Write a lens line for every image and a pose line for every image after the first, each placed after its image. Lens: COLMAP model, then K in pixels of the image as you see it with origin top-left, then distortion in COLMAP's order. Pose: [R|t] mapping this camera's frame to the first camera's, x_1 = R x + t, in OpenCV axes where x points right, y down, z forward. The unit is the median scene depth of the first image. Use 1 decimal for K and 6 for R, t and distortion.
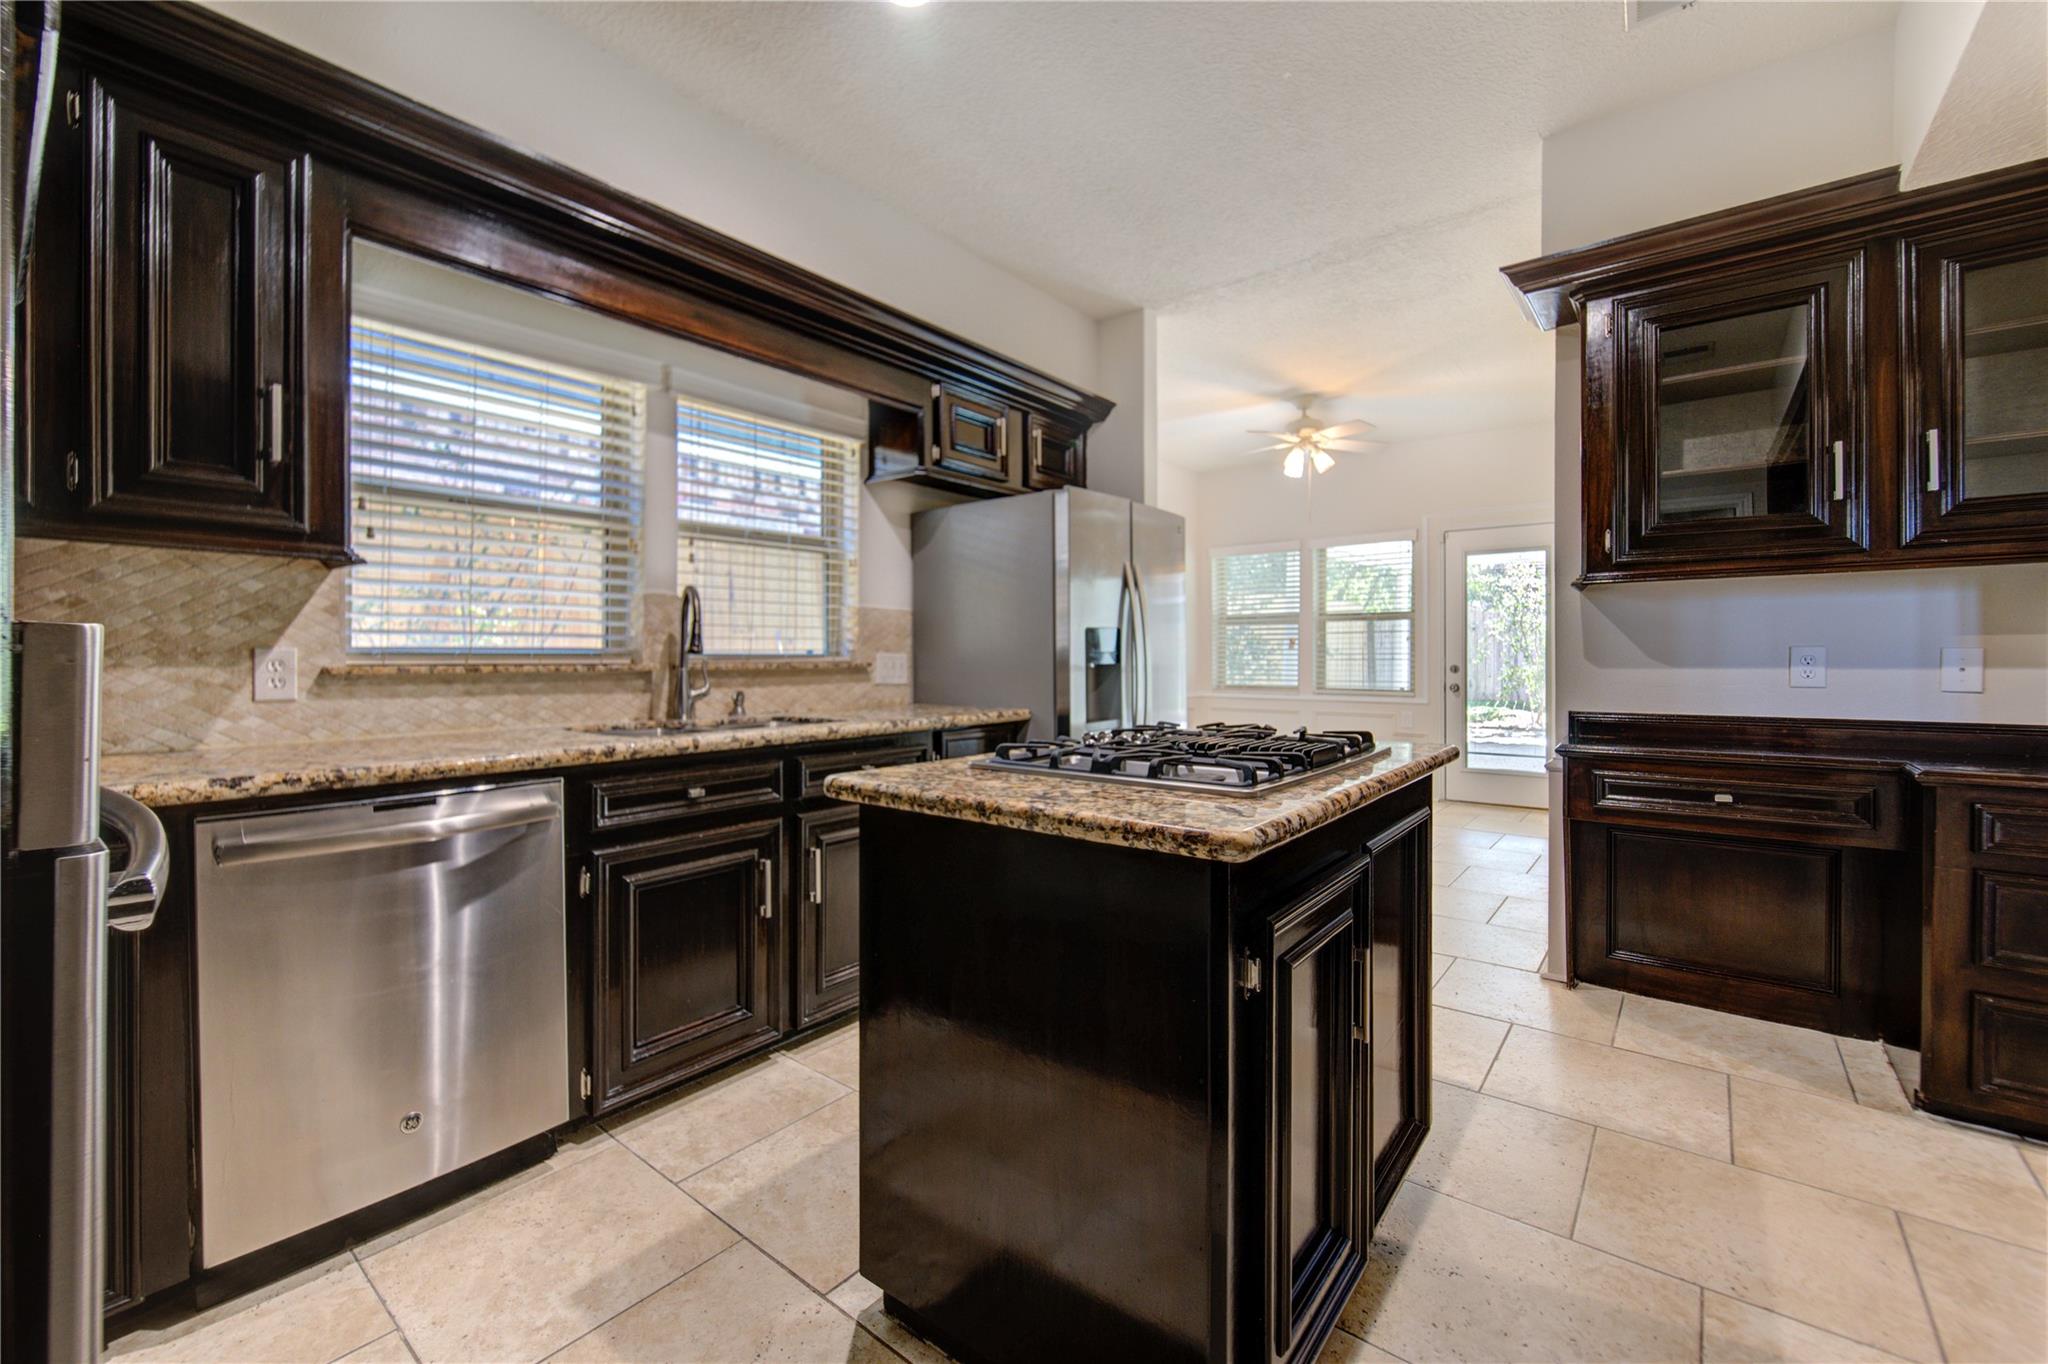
lens RADIAL K [[847.4, 0, 1009.3], [0, 847.4, 663.1], [0, 0, 1]] dist [0.001610, -0.004480]
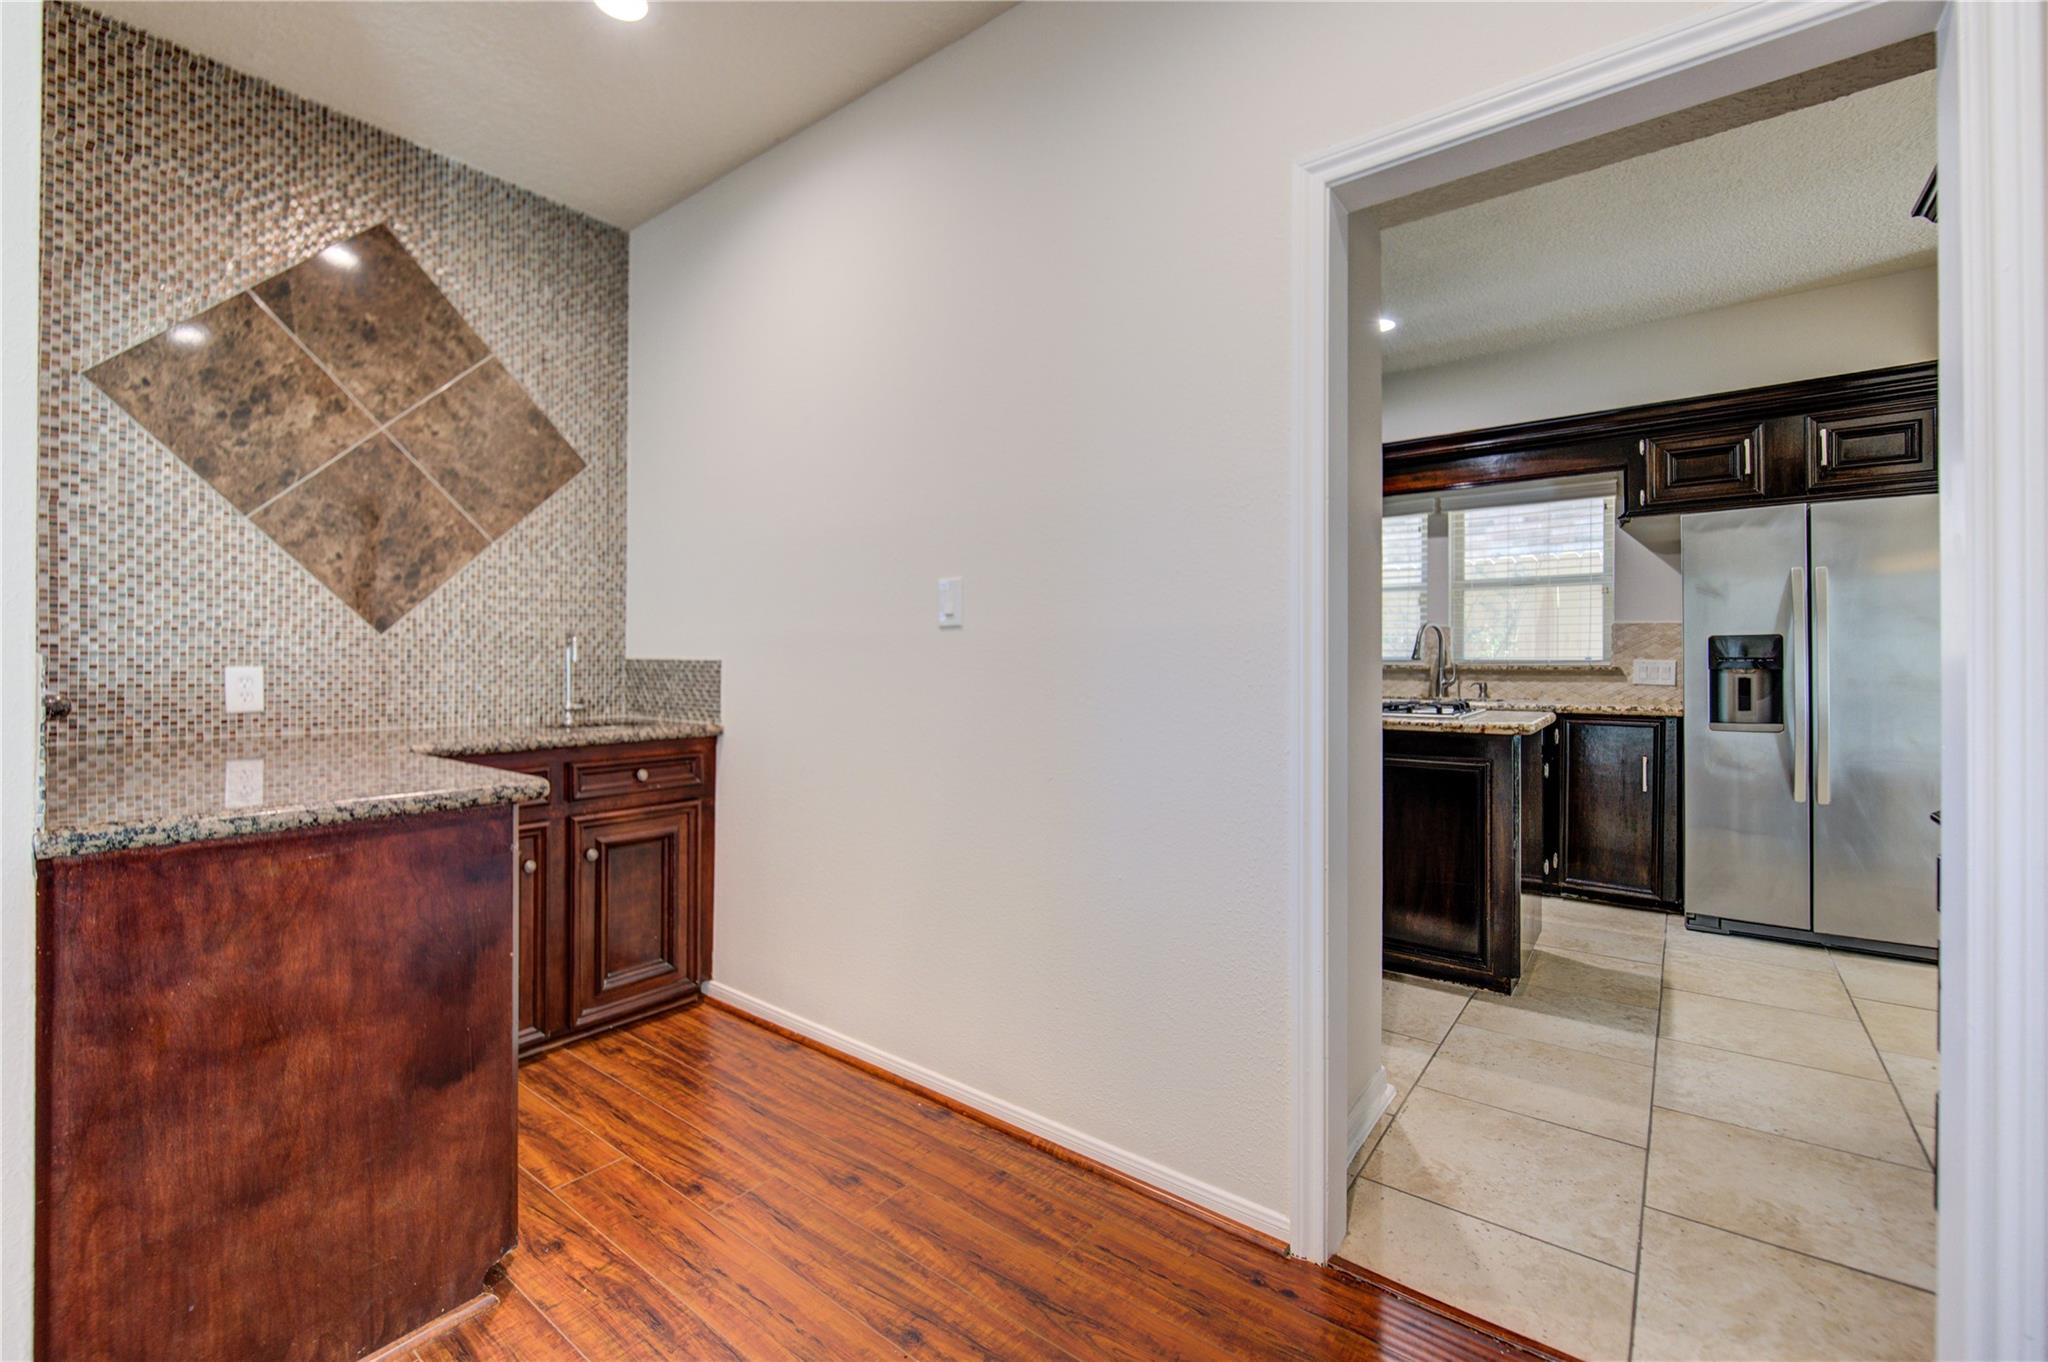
lens RADIAL K [[877.7, 0, 1000.7], [0, 877.7, 661.4], [0, 0, 1]] dist [-0.001838, -0.000552]
pose [[0.006637, 0.002769, -0.999974, 1.499052], [-0.009975, 0.999947, 0.002703, -0.003546], [0.999928, 0.009957, 0.006664, 0.075503]]
